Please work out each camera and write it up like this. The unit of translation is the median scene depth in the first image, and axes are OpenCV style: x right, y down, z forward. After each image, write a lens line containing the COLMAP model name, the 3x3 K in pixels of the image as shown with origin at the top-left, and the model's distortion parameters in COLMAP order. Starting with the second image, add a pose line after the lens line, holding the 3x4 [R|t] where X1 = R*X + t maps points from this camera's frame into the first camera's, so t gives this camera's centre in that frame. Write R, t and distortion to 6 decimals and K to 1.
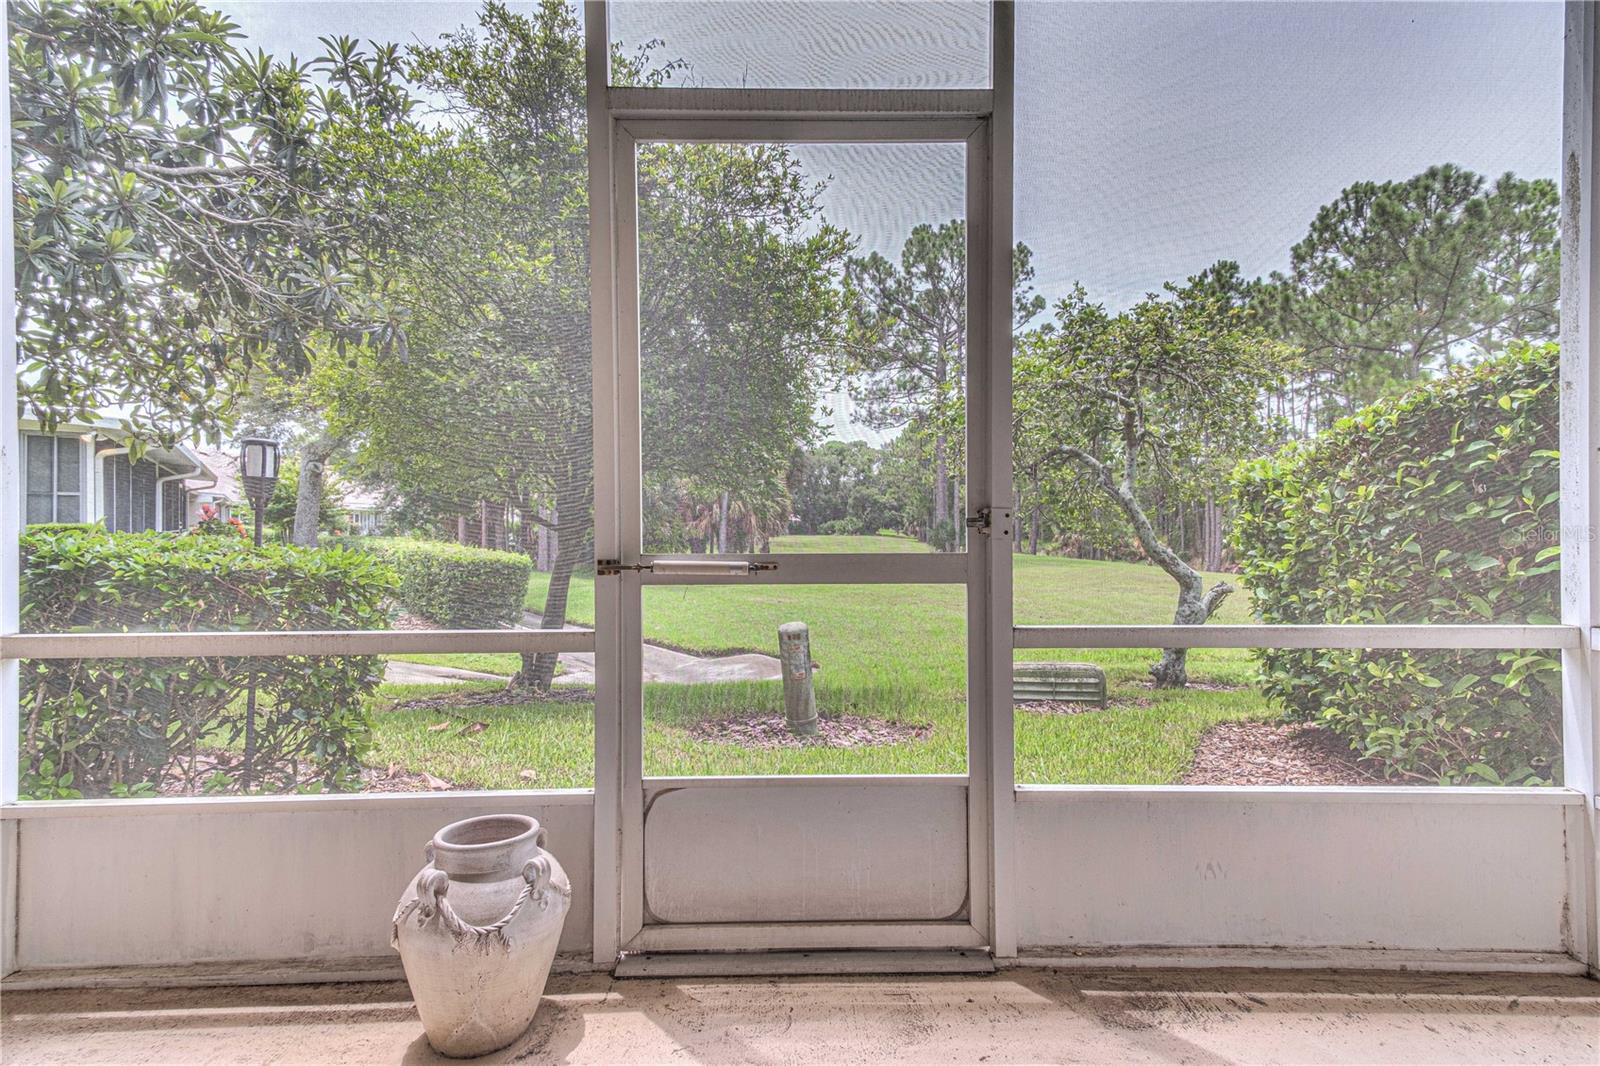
lens RADIAL K [[847.3, 0, 817.6], [0, 847.3, 527.5], [0, 0, 1]] dist [0.063284, -0.018139]
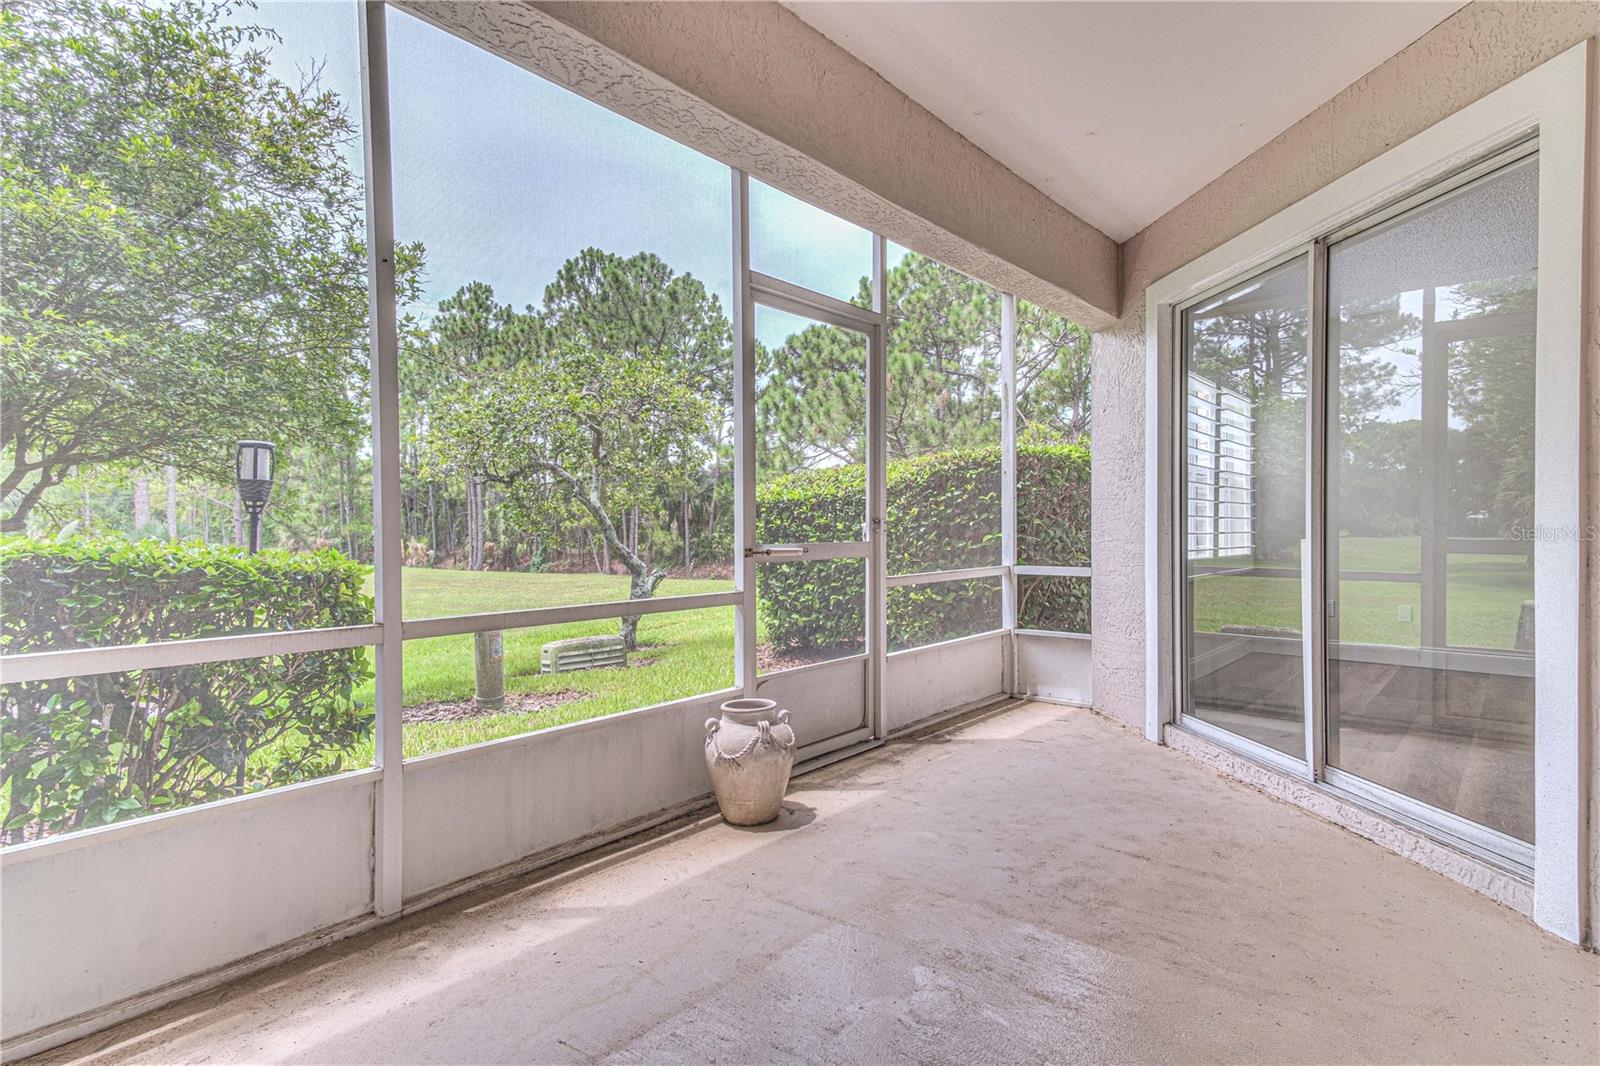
lens RADIAL K [[847.3, 0, 817.6], [0, 847.3, 527.5], [0, 0, 1]] dist [0.063284, -0.018139]
pose [[0.639977, -0.001661, 0.768393, -0.121029], [0.003930, 0.999992, -0.001112, 0.000045], [-0.768384, 0.003731, 0.639978, -0.015033]]
